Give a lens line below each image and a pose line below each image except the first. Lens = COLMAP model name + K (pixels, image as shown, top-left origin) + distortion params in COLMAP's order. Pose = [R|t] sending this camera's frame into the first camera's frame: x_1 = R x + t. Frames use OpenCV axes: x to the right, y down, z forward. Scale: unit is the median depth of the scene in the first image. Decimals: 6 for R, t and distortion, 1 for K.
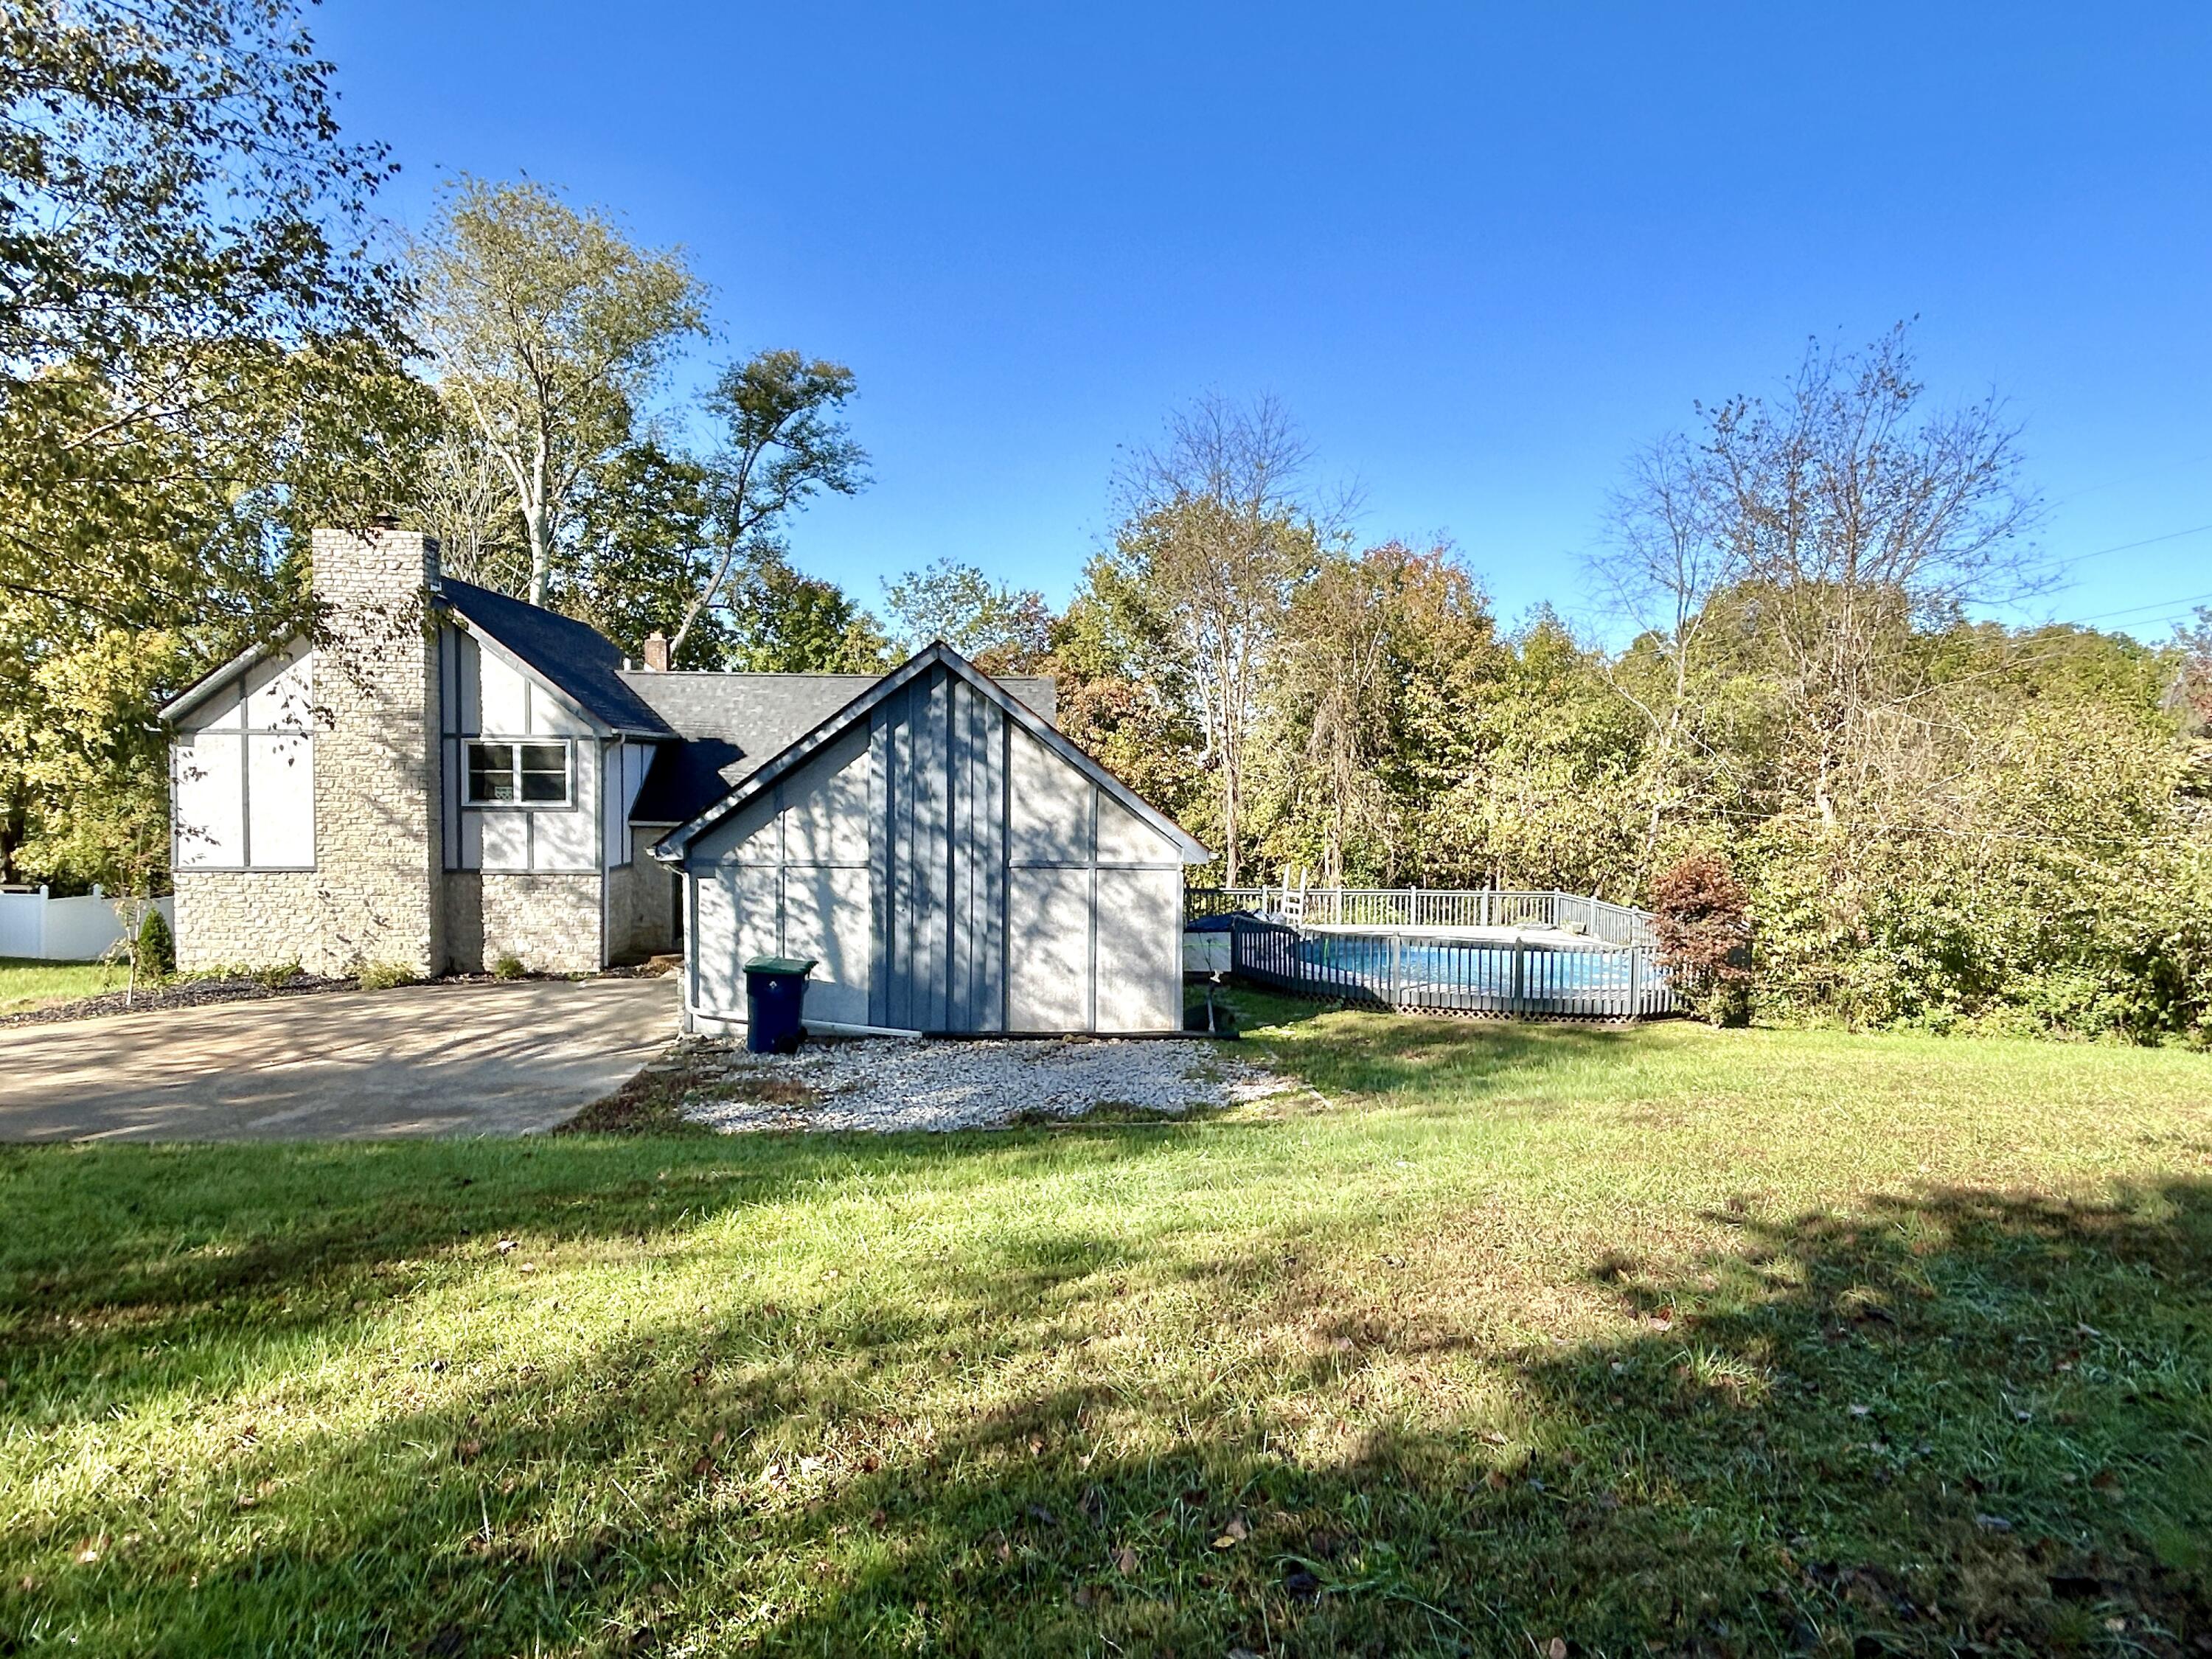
lens RADIAL K [[1290.3, 0, 1106.0], [0, 1290.3, 829.5], [0, 0, 1]] dist [-0.004039, -0.001774]
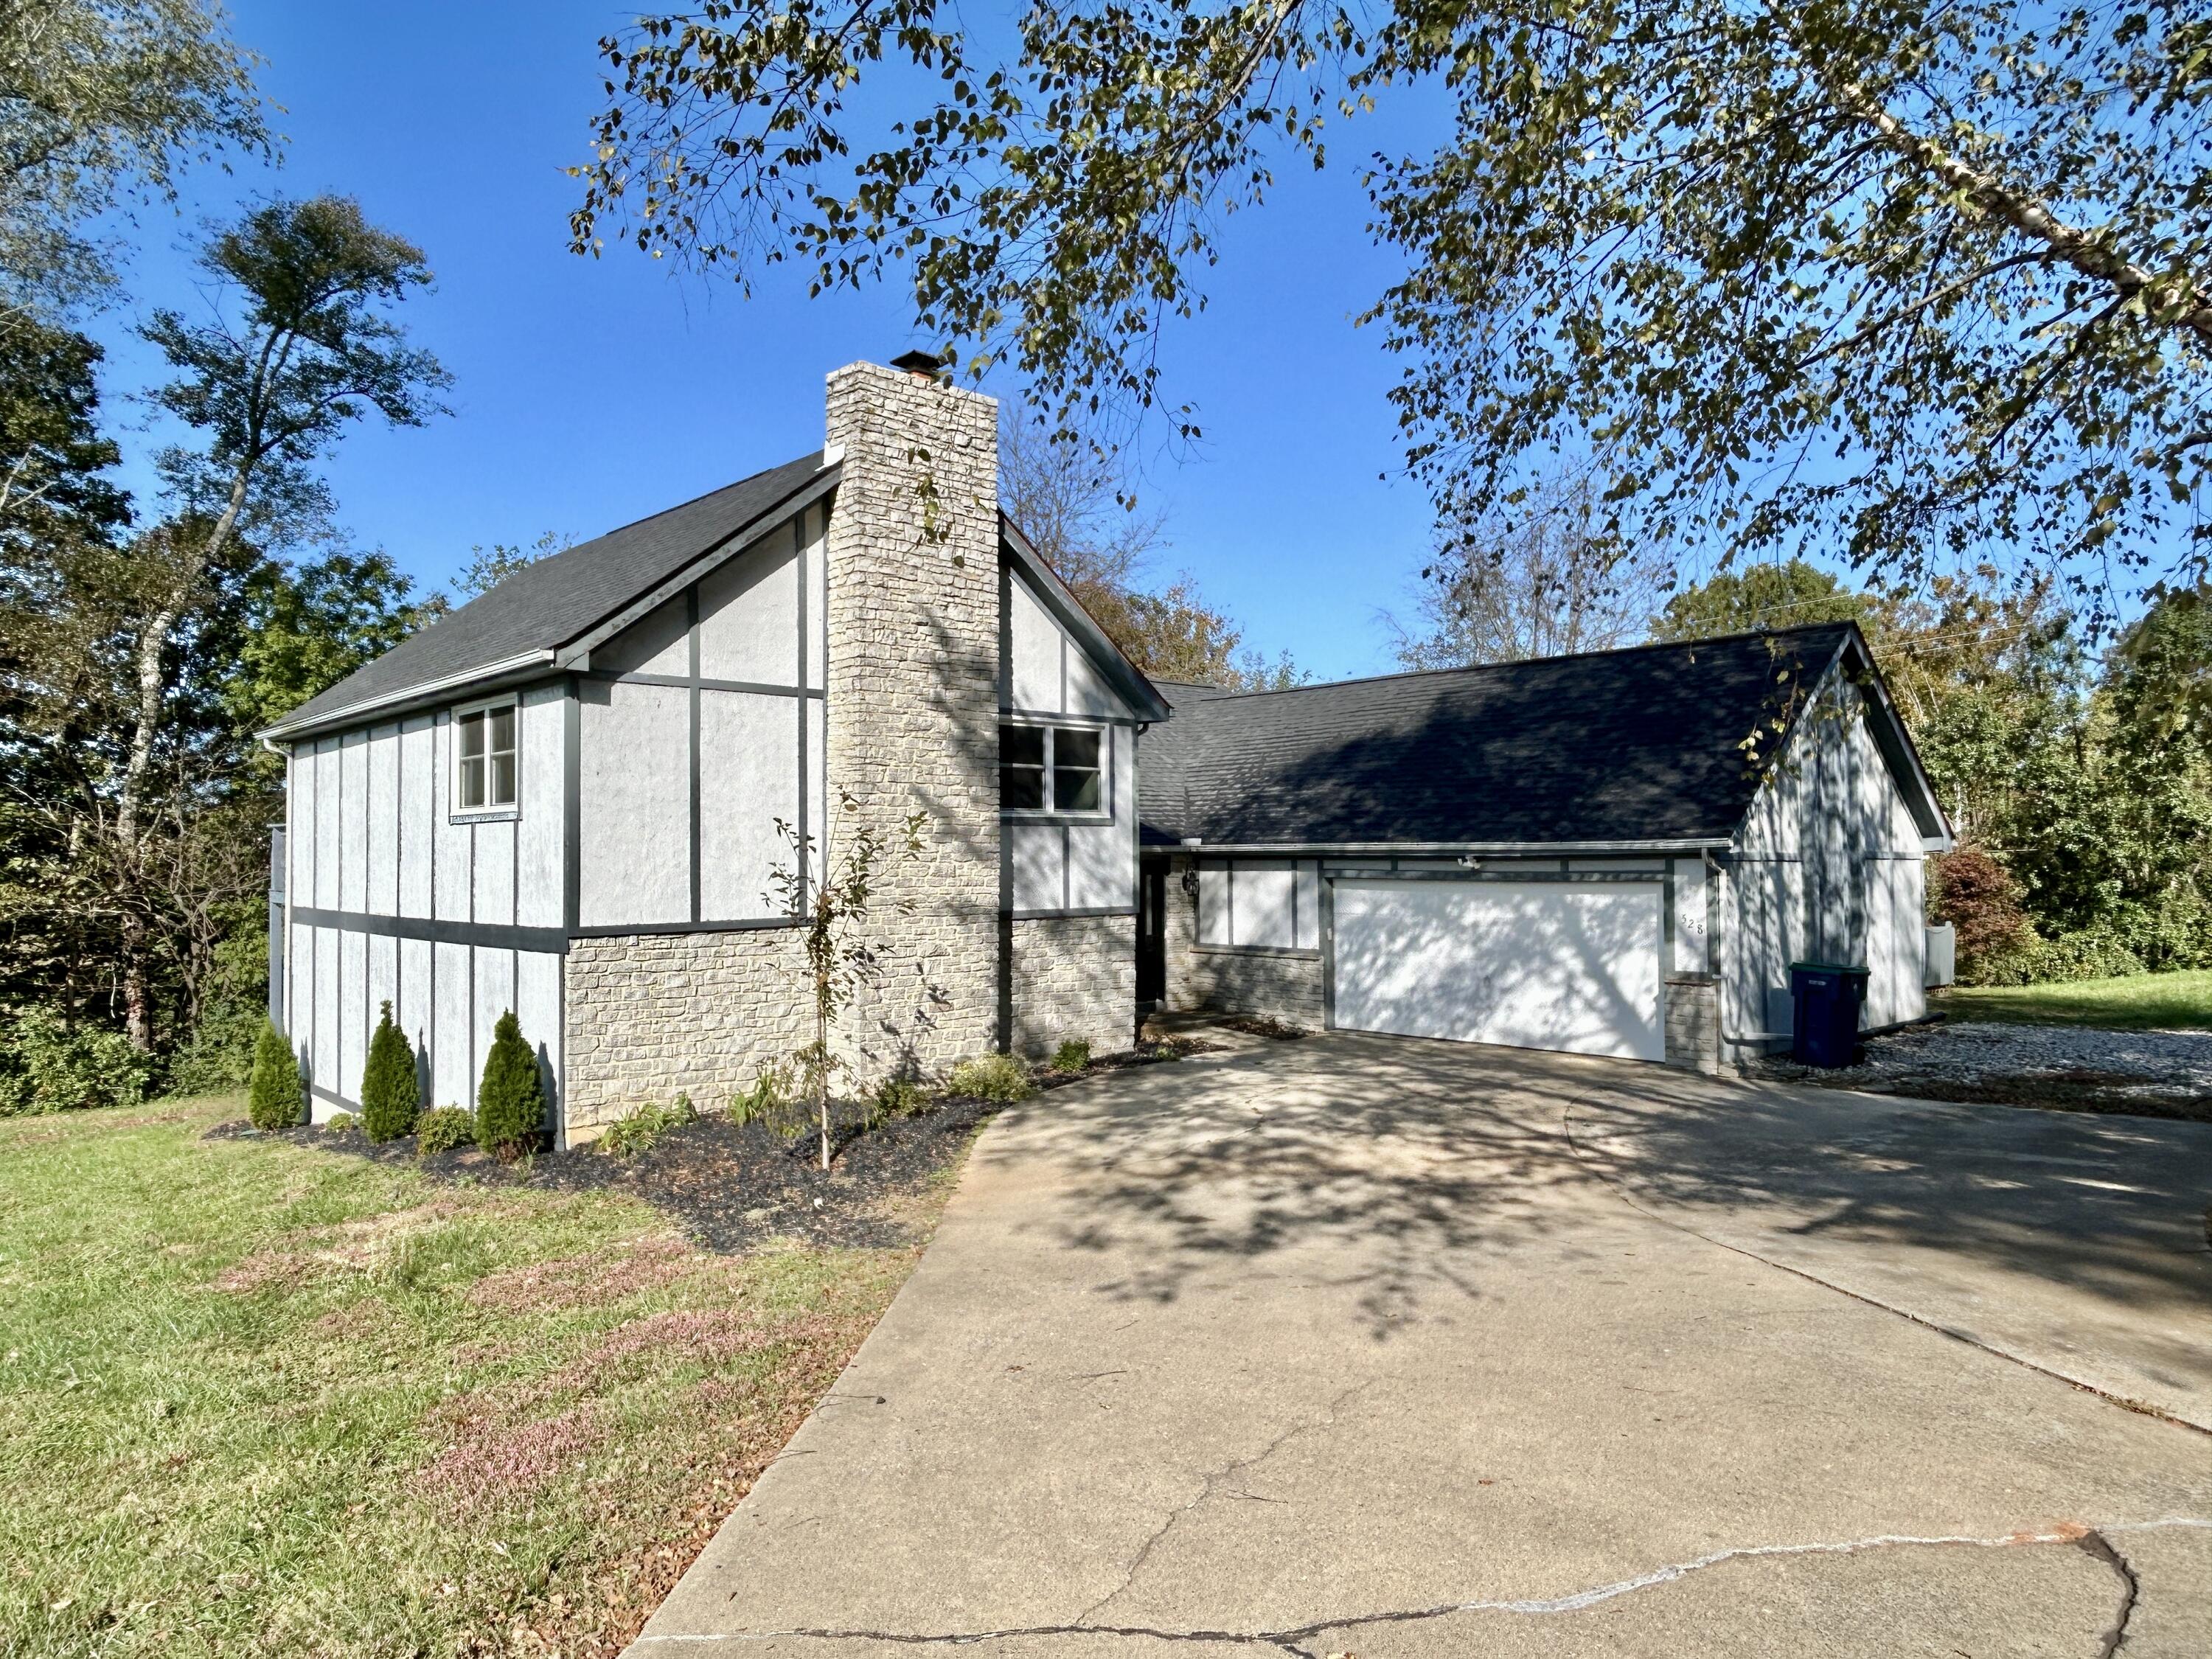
lens RADIAL K [[1446.5, 0, 1106.0], [0, 1446.5, 829.5], [0, 0, 1]] dist [0.023711, -0.042345]
pose [[0.770672, -0.005397, 0.637209, -1.210829], [0.045997, 0.997827, -0.047181, 0.034473], [-0.635570, 0.065671, 0.769245, 0.514499]]
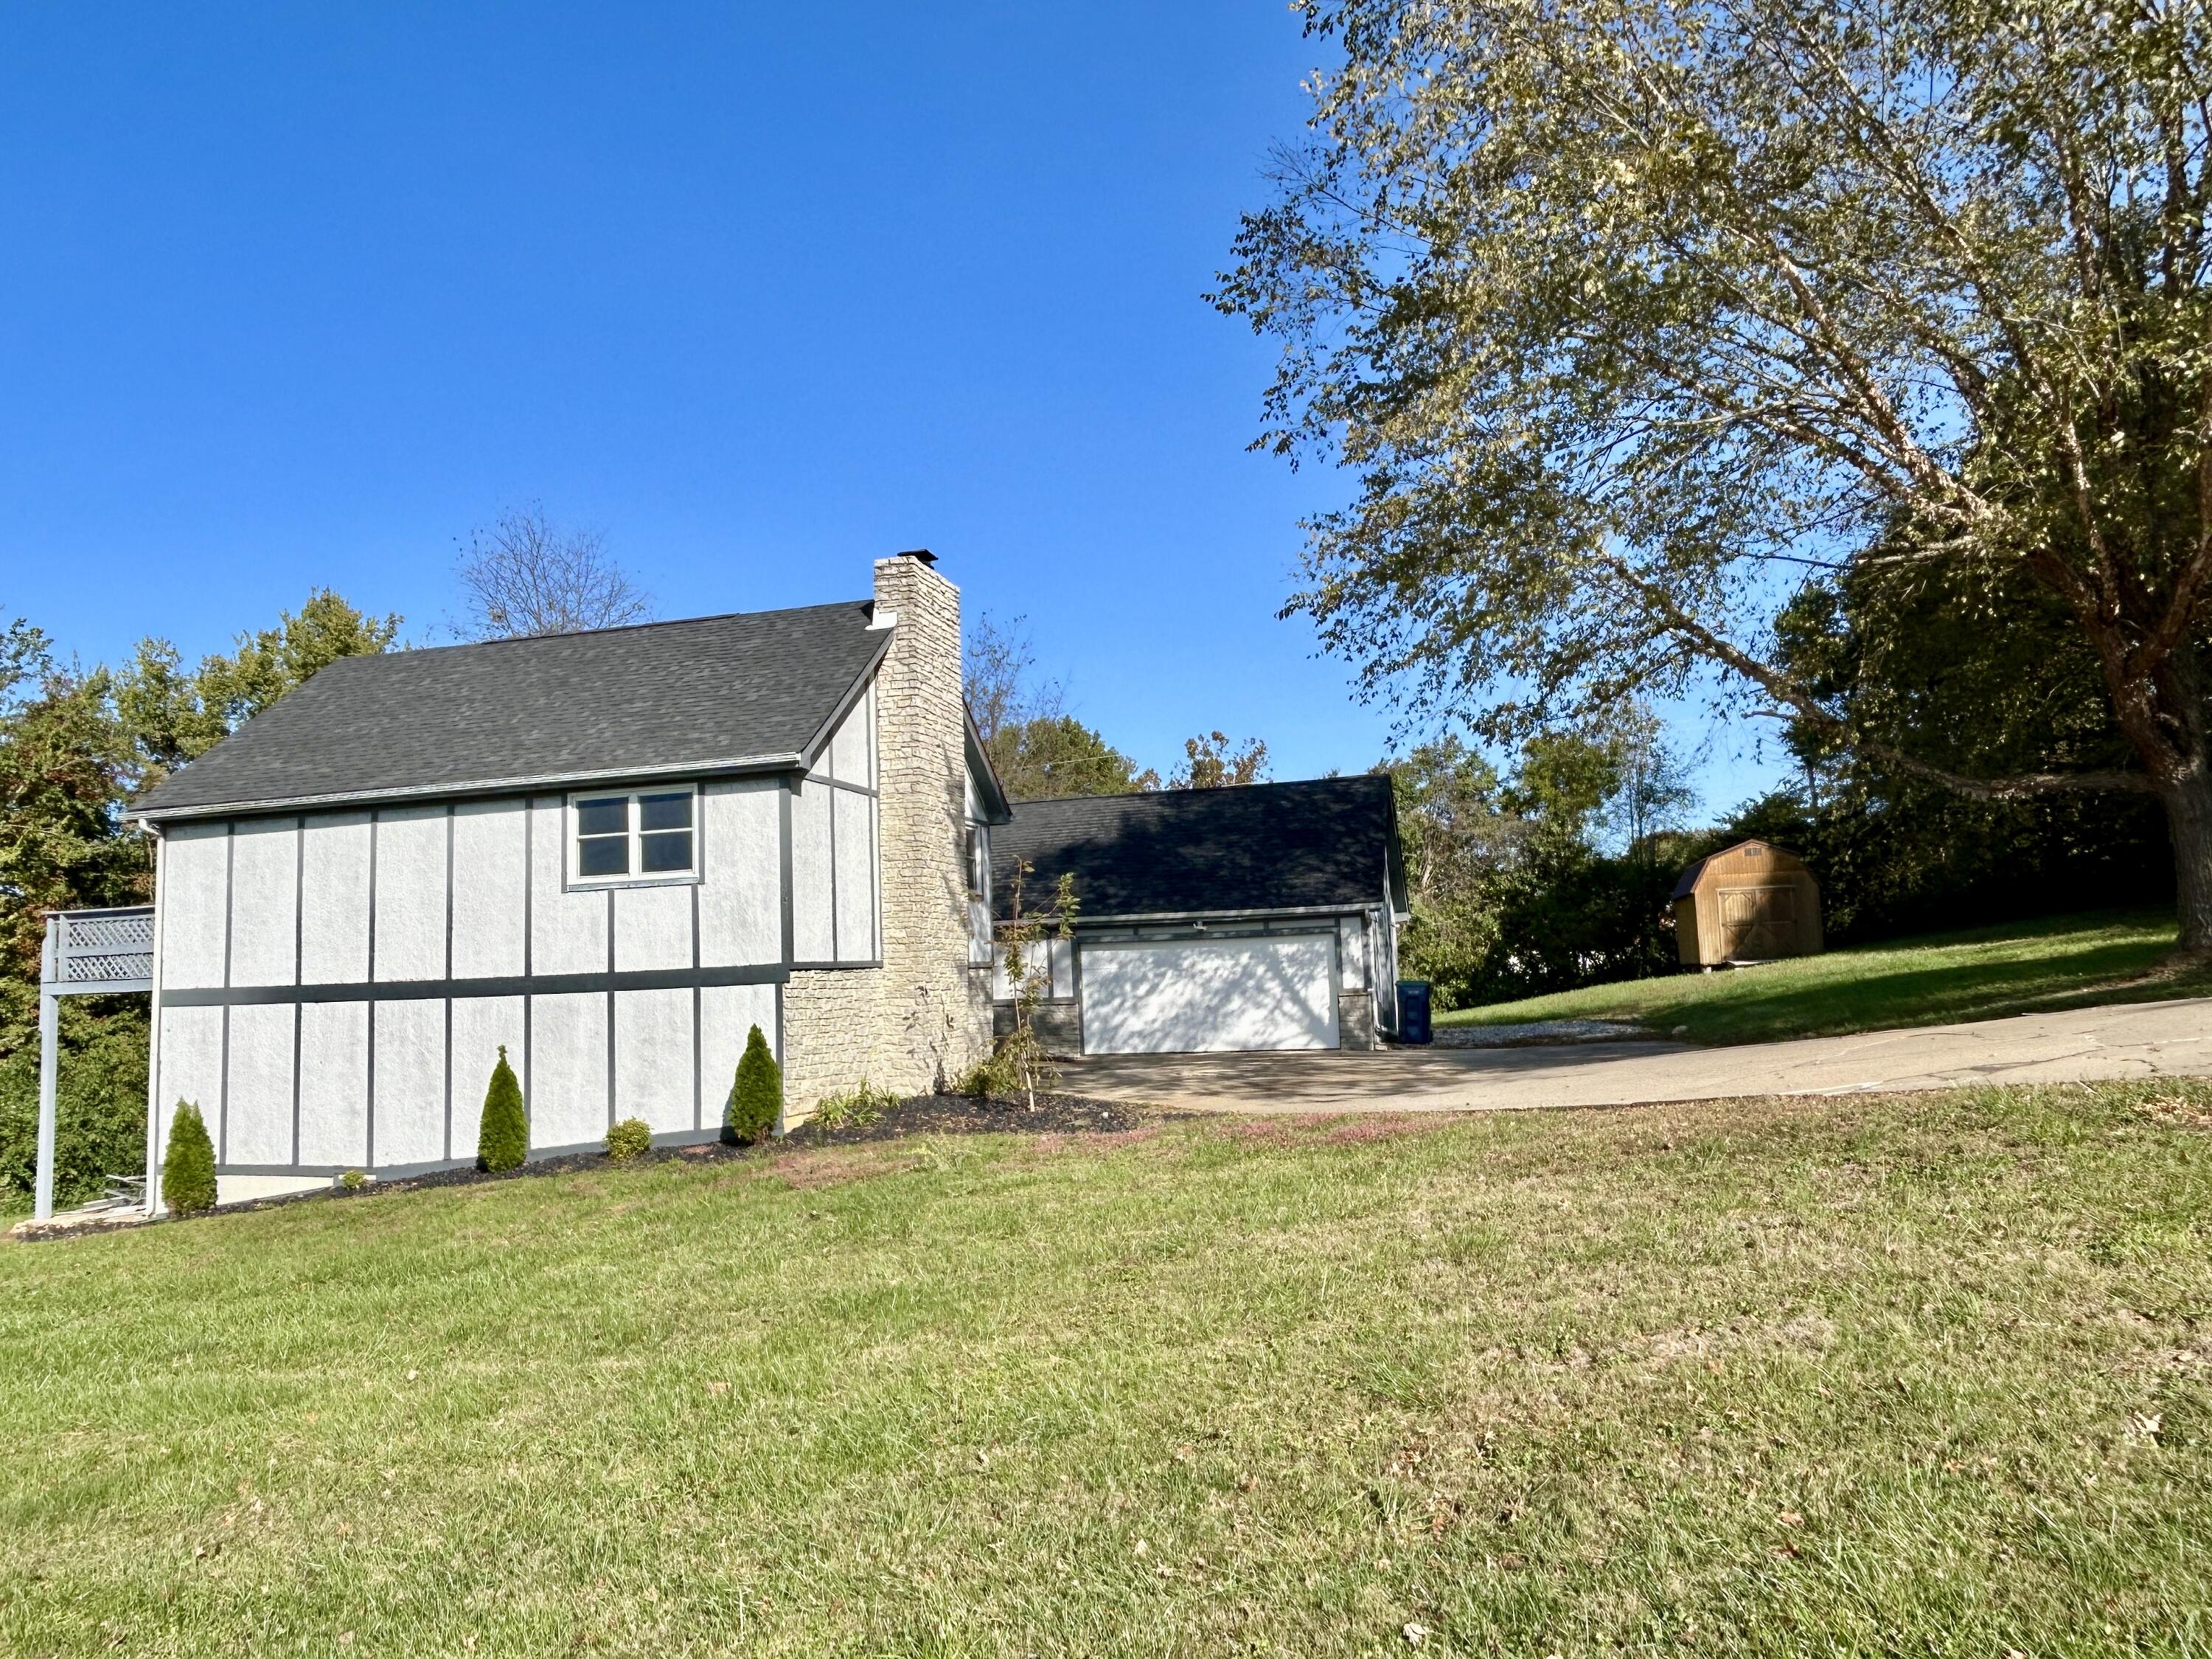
lens RADIAL K [[1535.9, 0, 1106.0], [0, 1535.9, 829.5], [0, 0, 1]] dist [0.000841, -0.000149]
pose [[0.330115, 0.066041, 0.941628, -1.891069], [0.091032, 0.990673, -0.101394, 0.074133], [-0.939541, 0.119190, 0.321024, 0.727043]]
